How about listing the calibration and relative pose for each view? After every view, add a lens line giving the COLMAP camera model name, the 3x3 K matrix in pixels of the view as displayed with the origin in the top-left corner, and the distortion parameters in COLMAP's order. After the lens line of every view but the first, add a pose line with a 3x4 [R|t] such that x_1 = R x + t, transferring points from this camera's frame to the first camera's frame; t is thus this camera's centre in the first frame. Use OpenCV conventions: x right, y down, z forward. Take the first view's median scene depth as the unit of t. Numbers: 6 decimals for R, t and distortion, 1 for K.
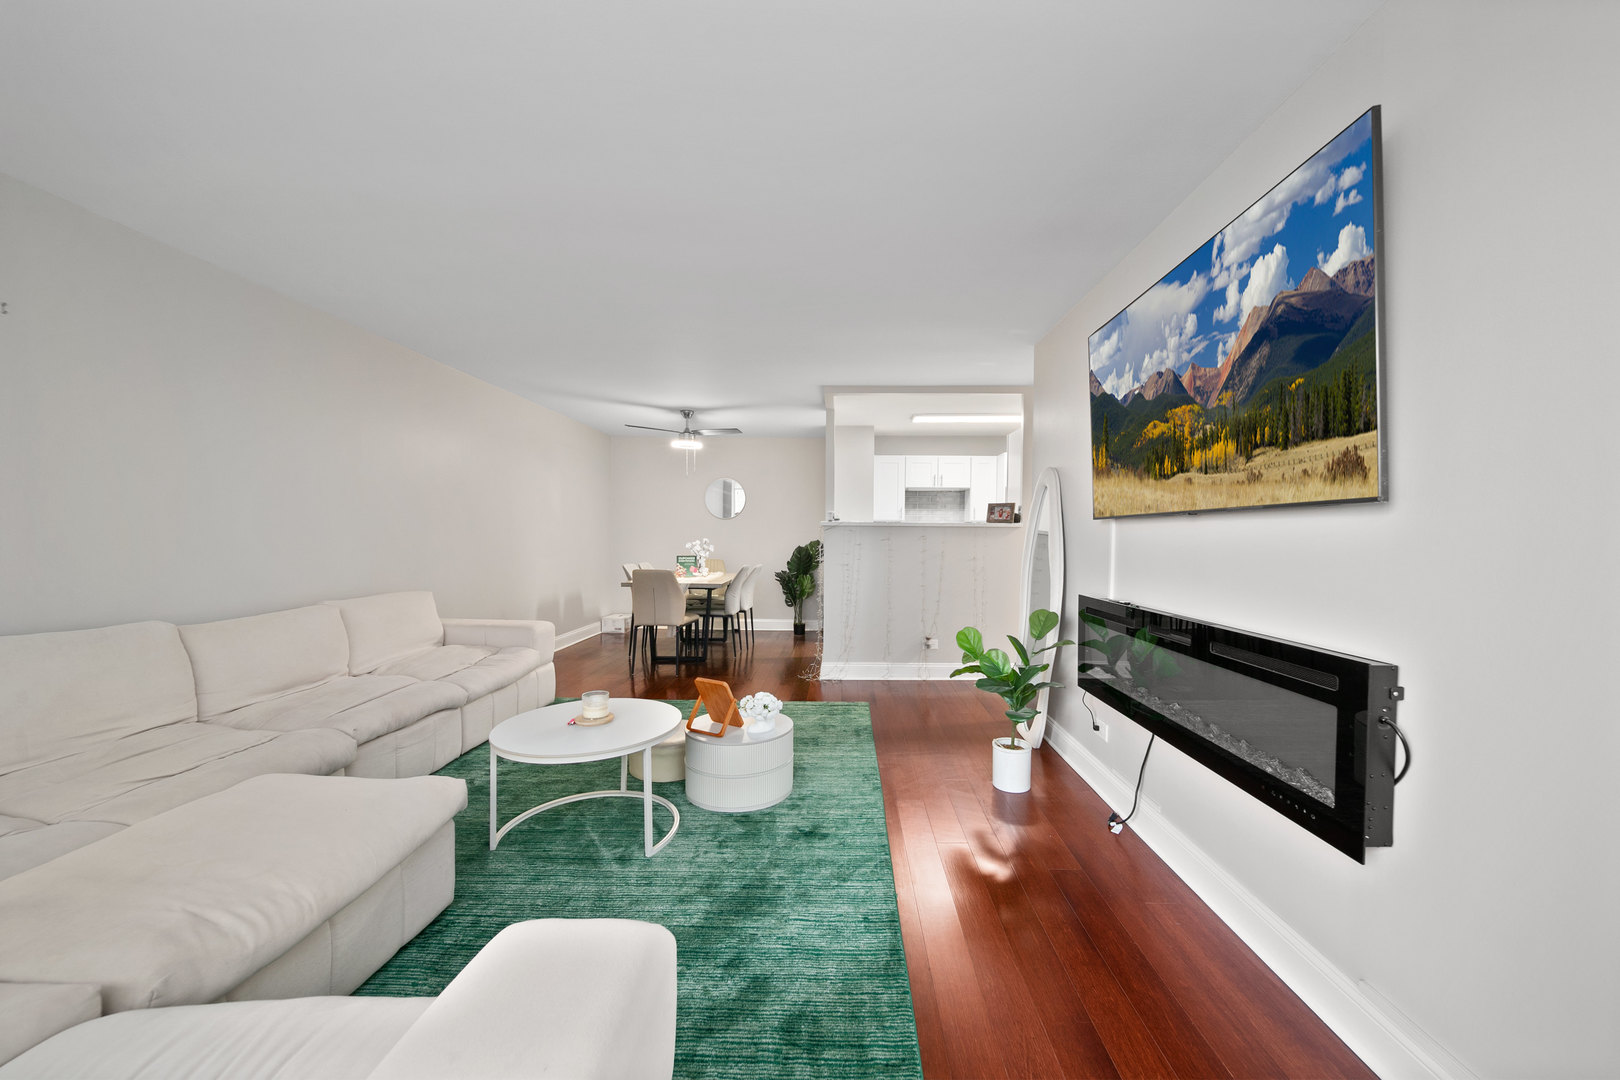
lens RADIAL K [[571.8, 0, 804.8], [0, 571.8, 529.1], [0, 0, 1]] dist [-0.001157, -0.000382]
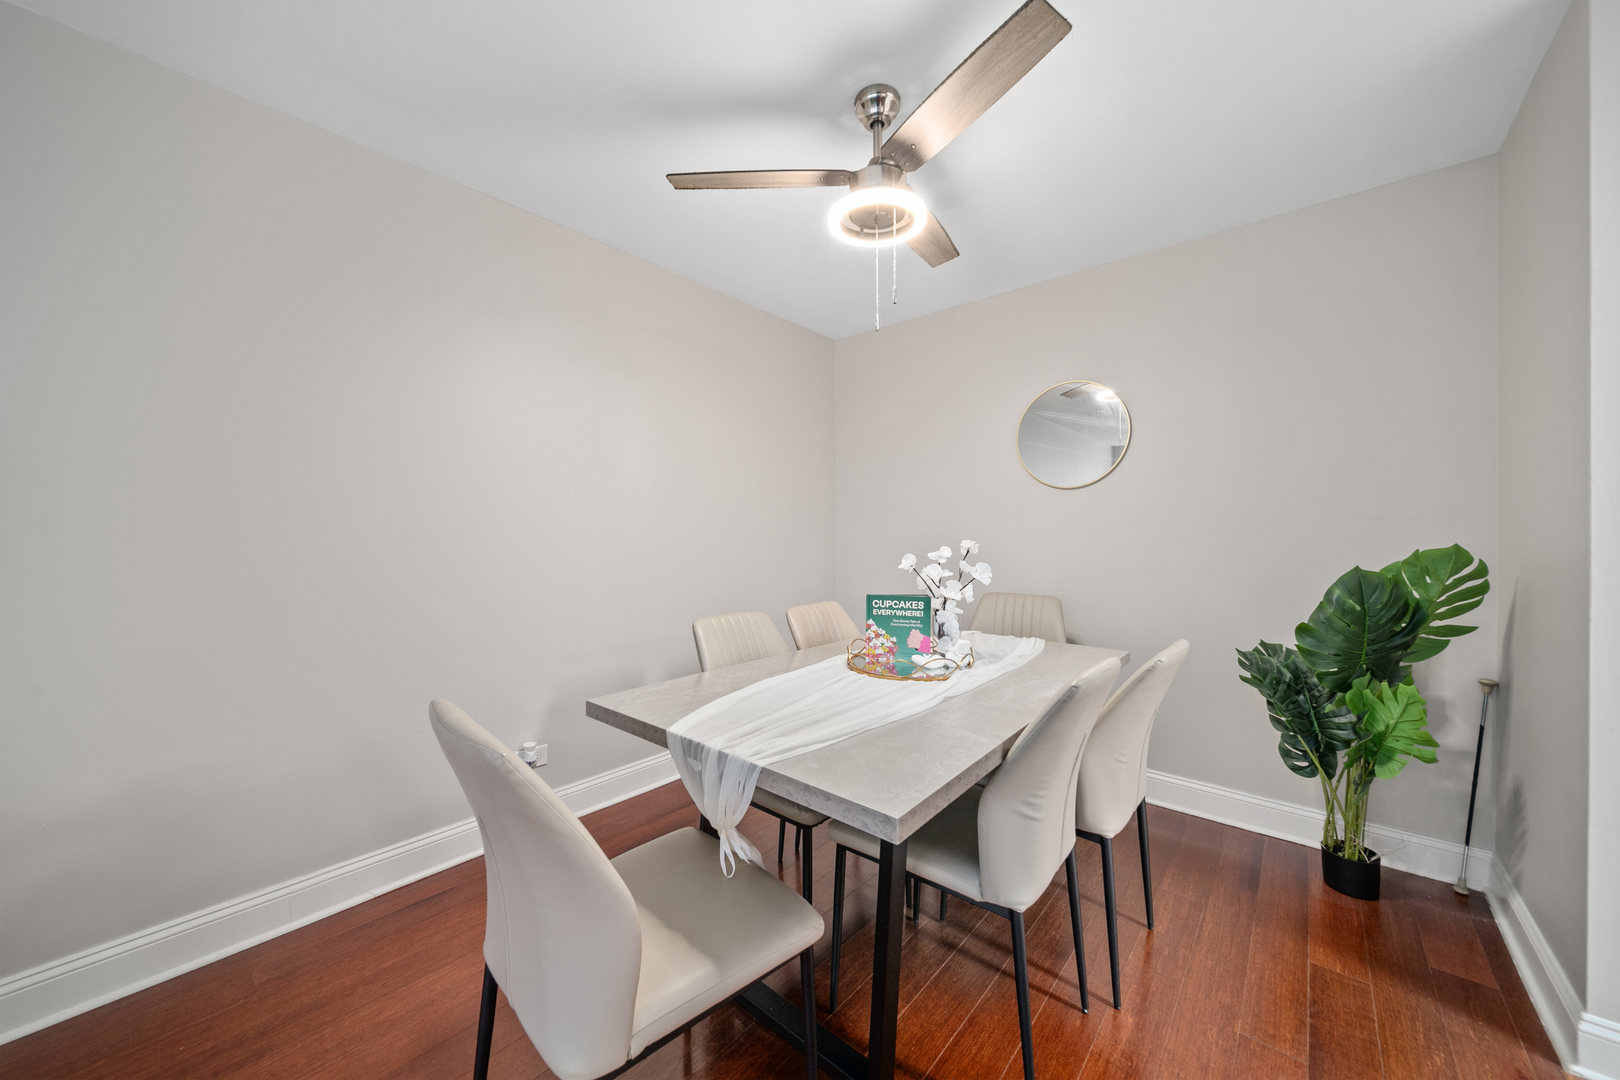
lens RADIAL K [[571.8, 0, 804.8], [0, 571.8, 529.1], [0, 0, 1]] dist [-0.001157, -0.000382]
pose [[0.782200, -0.015196, -0.622843, -0.043562], [0.016158, 0.999861, -0.004103, 0.008916], [0.622818, -0.006854, 0.782336, 0.644098]]
